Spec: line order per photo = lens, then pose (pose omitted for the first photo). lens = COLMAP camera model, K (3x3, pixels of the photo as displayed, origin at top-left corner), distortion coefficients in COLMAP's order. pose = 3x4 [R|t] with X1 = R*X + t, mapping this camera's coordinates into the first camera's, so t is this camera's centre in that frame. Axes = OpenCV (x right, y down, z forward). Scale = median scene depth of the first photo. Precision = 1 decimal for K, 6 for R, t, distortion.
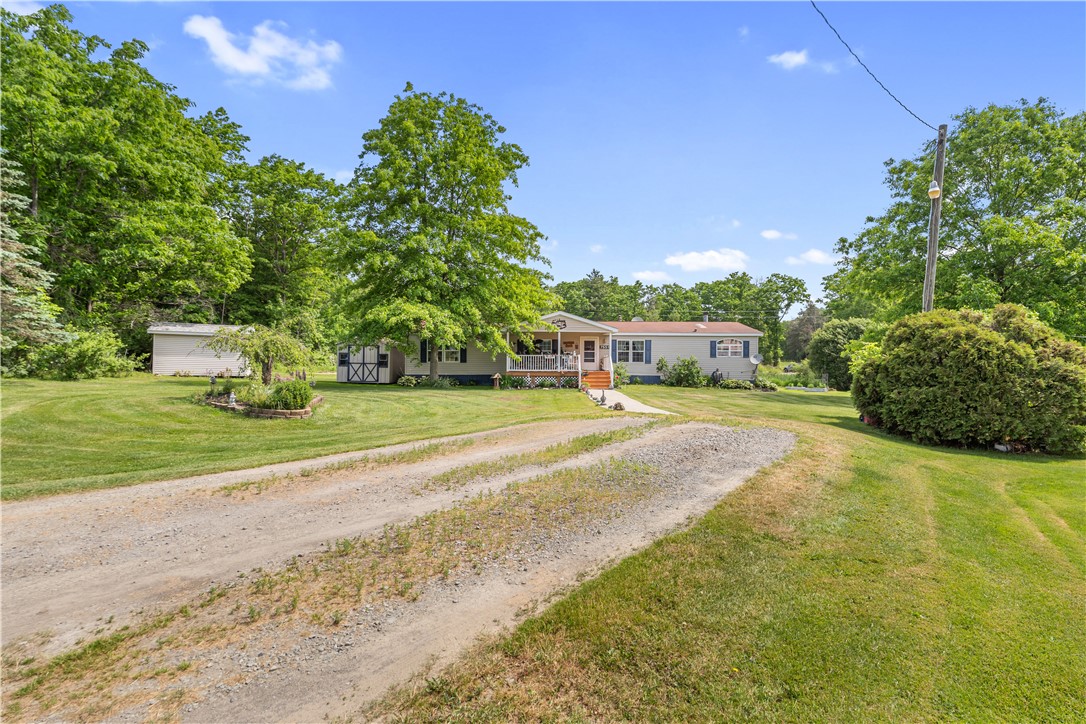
lens RADIAL K [[527.6, 0, 543.0], [0, 527.6, 362.0], [0, 0, 1]] dist [0.000336, 0.000108]
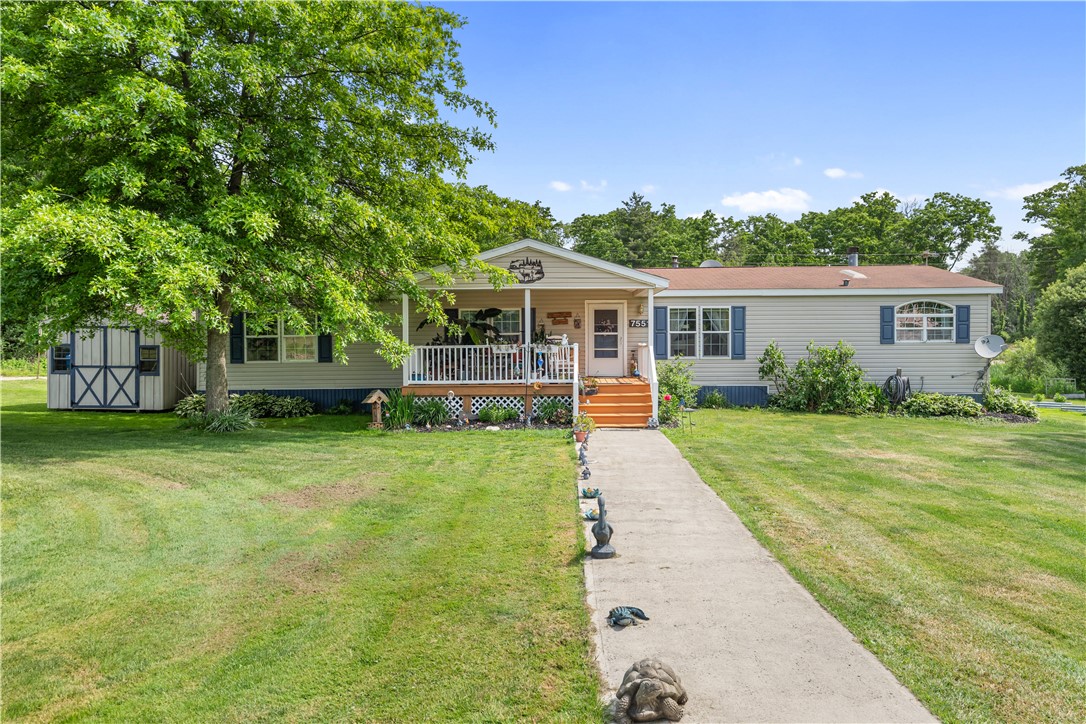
lens RADIAL K [[804.2, 0, 543.0], [0, 804.2, 362.0], [0, 0, 1]] dist [0.003667, 0.000480]
pose [[0.999635, -0.012389, -0.023991, 0.050767], [0.012912, 0.999679, 0.021785, -0.011627], [0.023713, -0.022087, 0.999475, 0.319546]]
